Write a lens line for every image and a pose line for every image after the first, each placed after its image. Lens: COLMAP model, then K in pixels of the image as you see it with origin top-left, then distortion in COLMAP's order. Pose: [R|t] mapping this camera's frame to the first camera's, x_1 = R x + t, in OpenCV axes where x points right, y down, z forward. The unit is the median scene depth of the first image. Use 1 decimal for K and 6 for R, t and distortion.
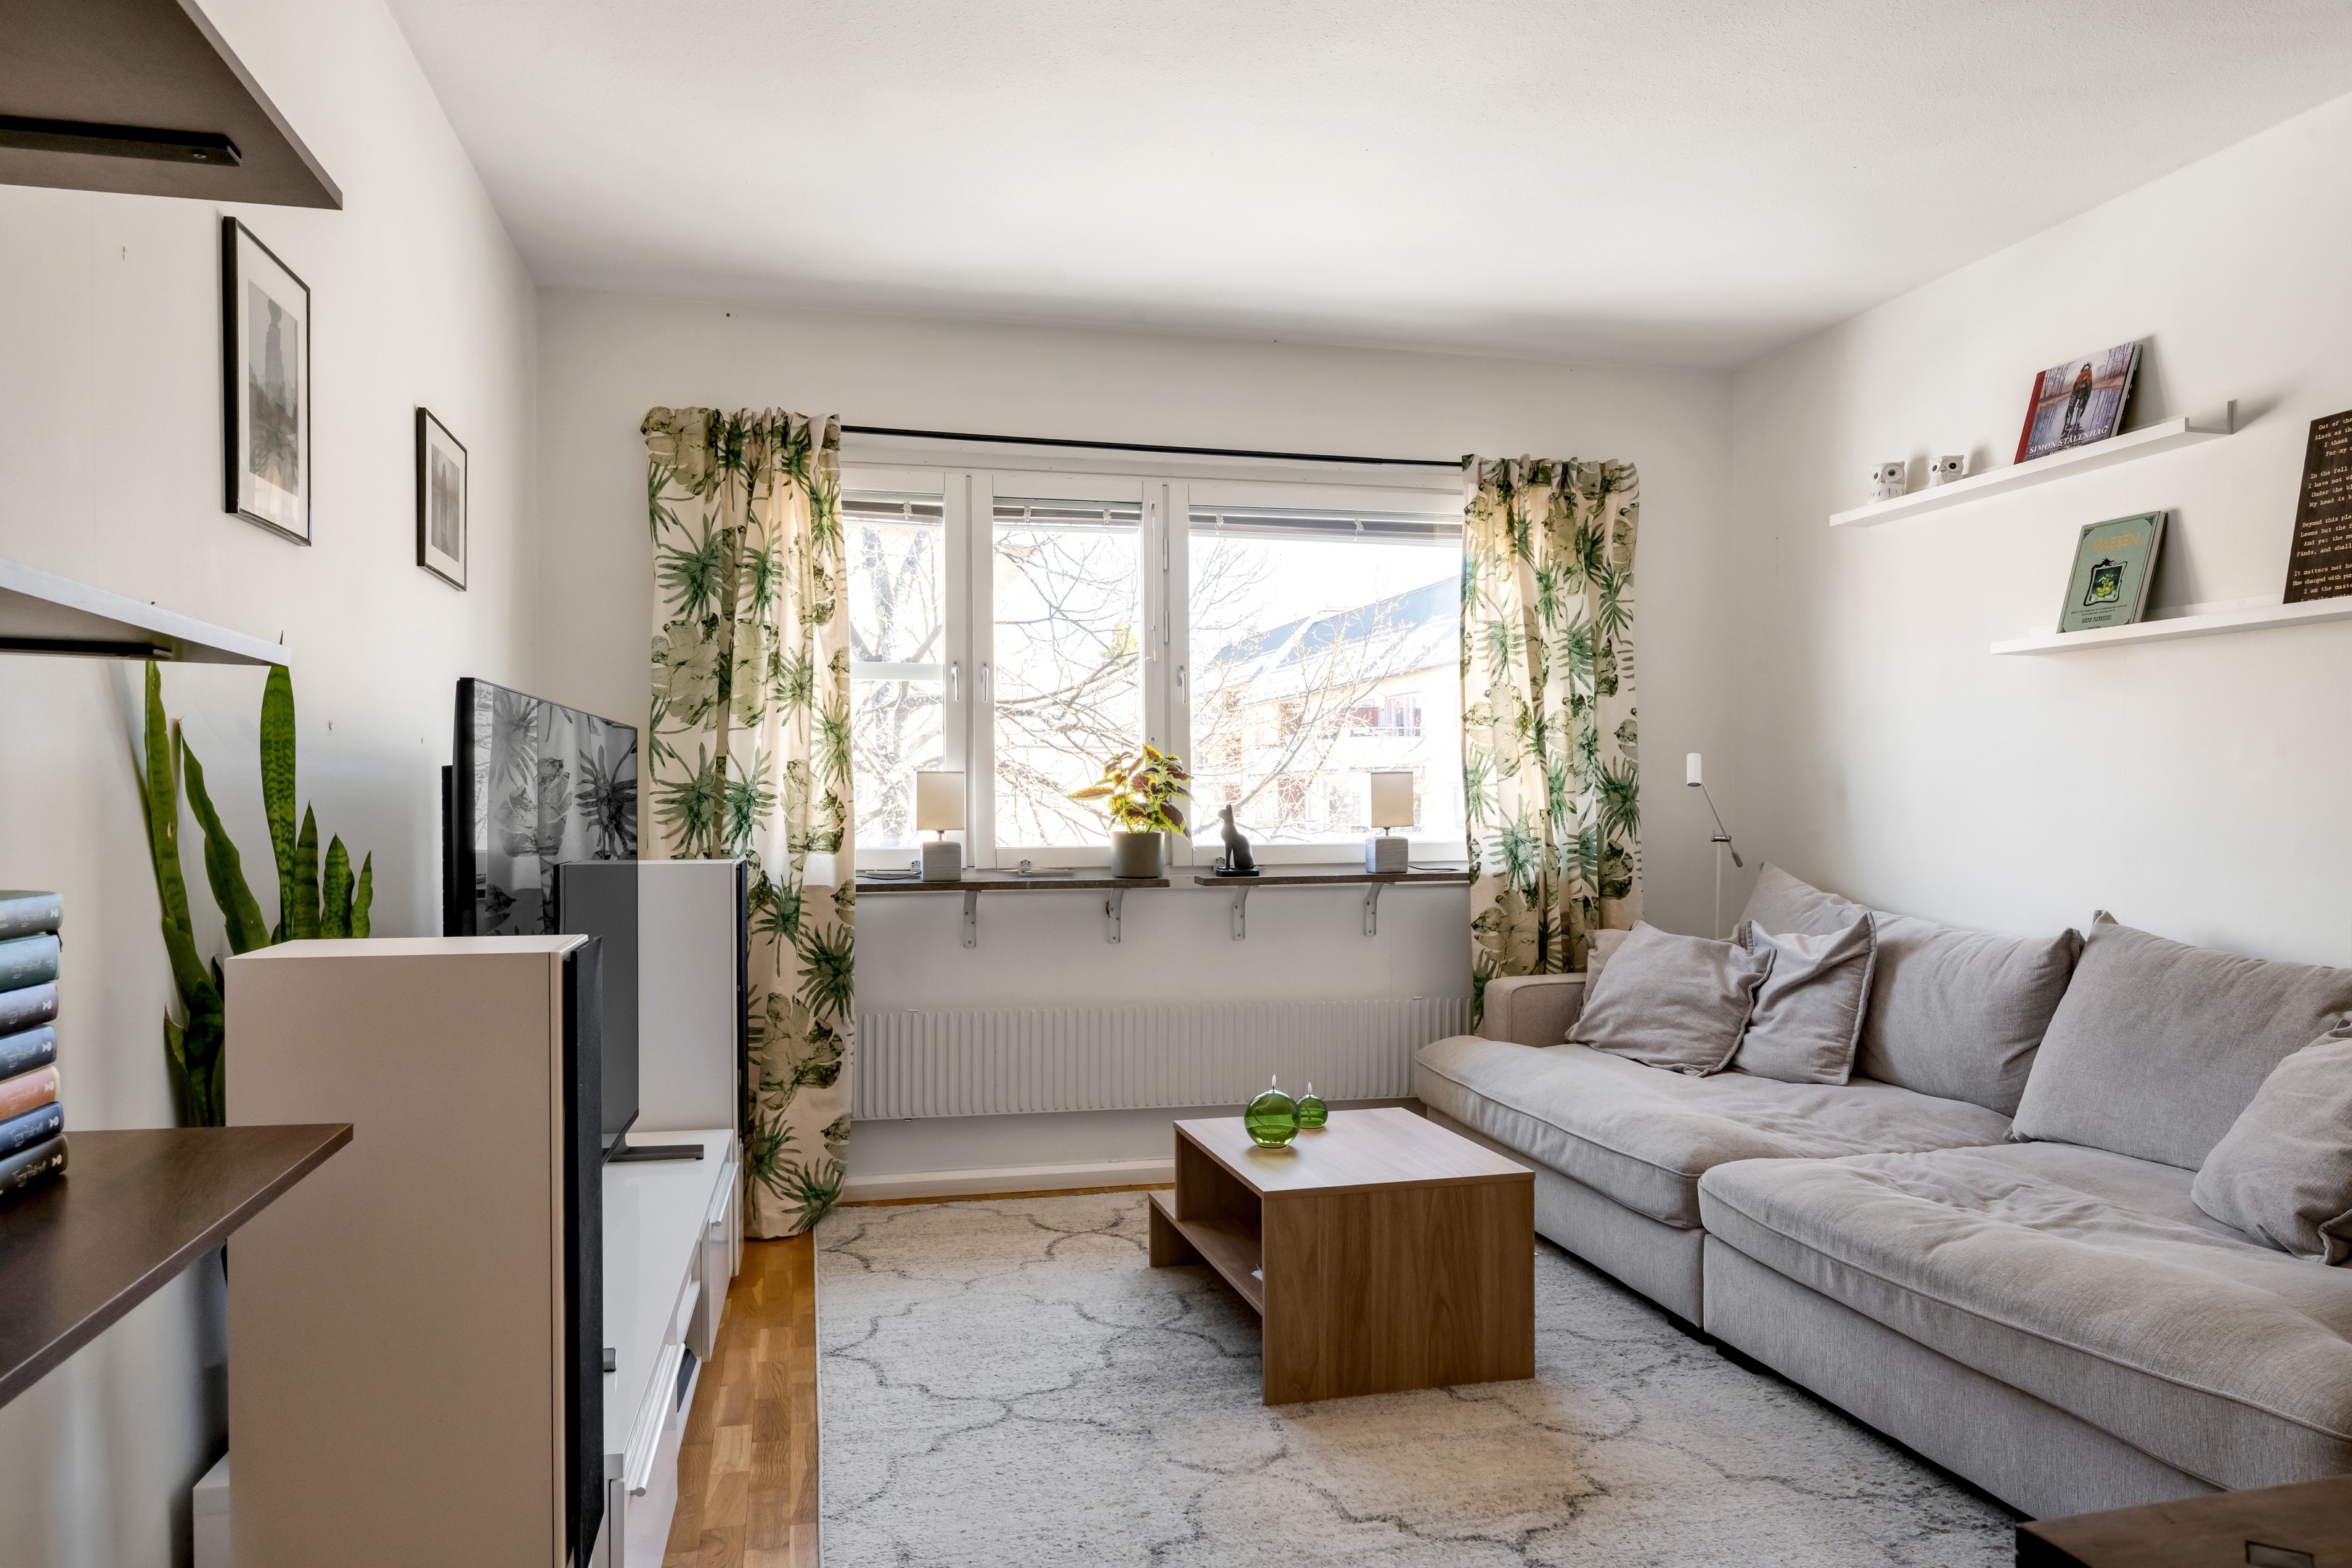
lens RADIAL K [[1543.6, 0, 1176.7], [0, 1543.6, 793.1], [0, 0, 1]] dist [-0.001395, -0.000177]
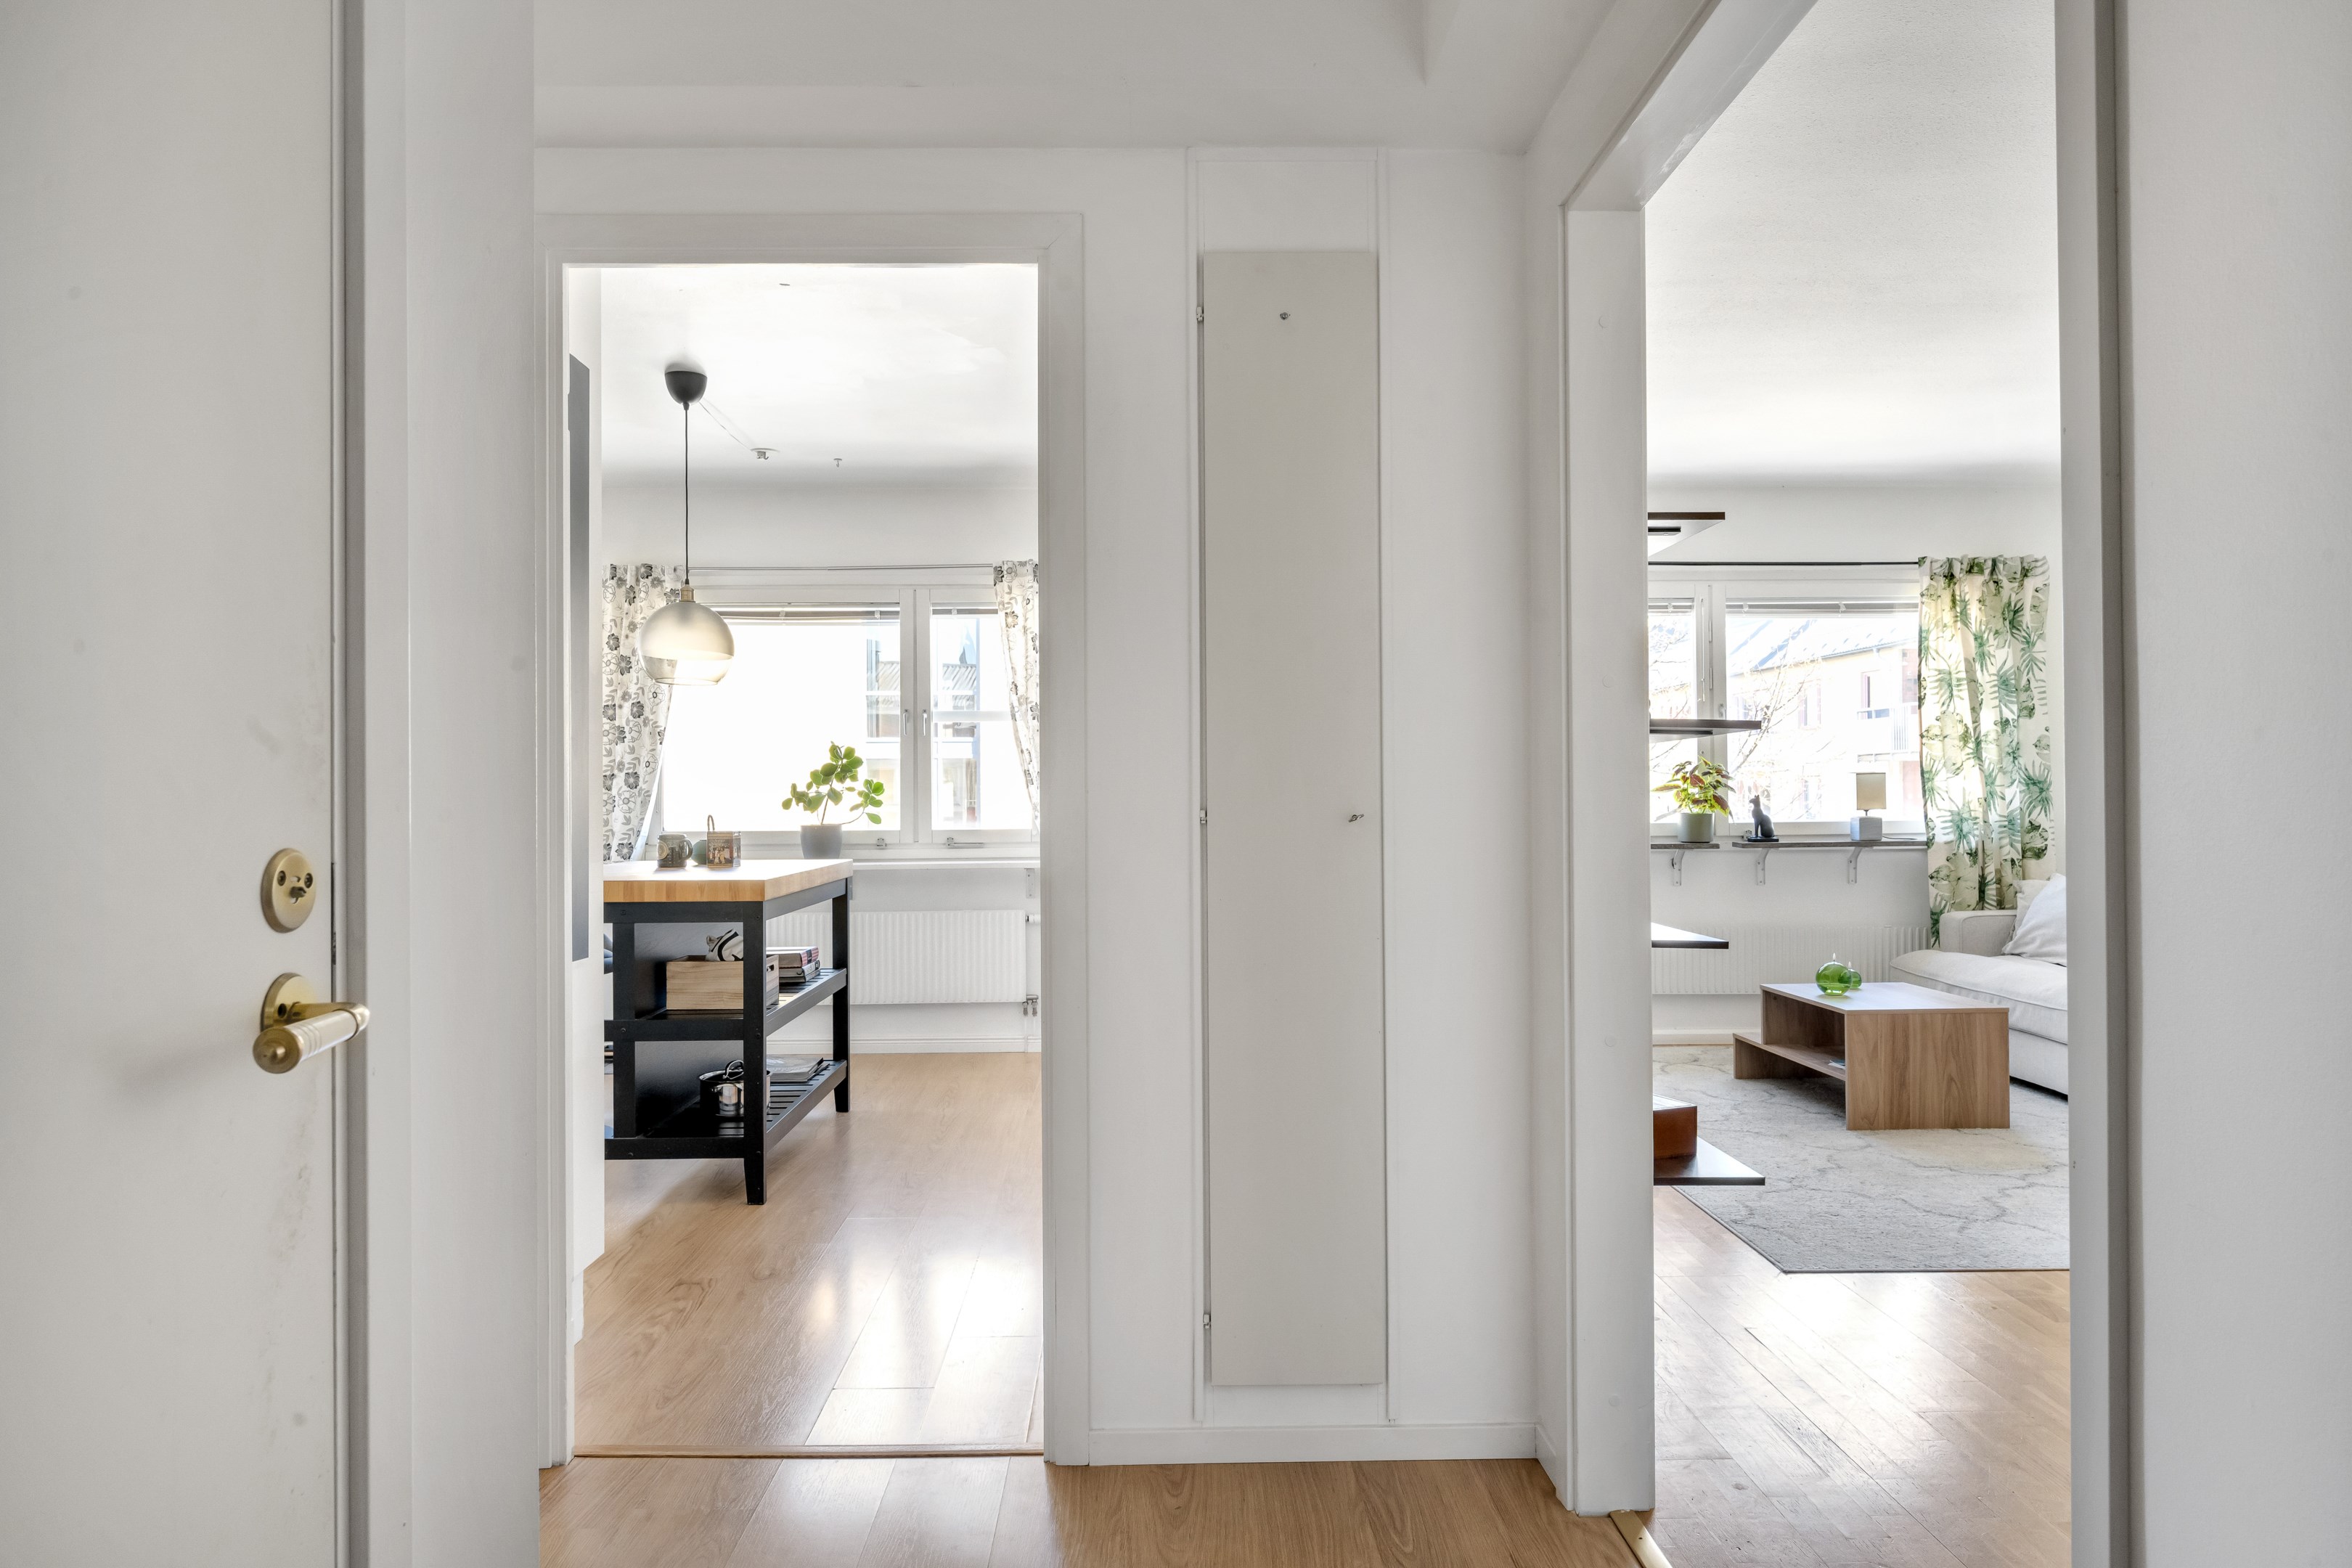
lens RADIAL K [[1458.0, 0, 1175.2], [0, 1458.0, 775.8], [0, 0, 1]] dist [-0.005680, -0.001912]
pose [[0.976473, -0.006873, -0.215530, -0.208713], [0.004936, 0.999942, -0.009523, -0.000582], [0.215583, 0.008235, 0.976451, -0.504701]]
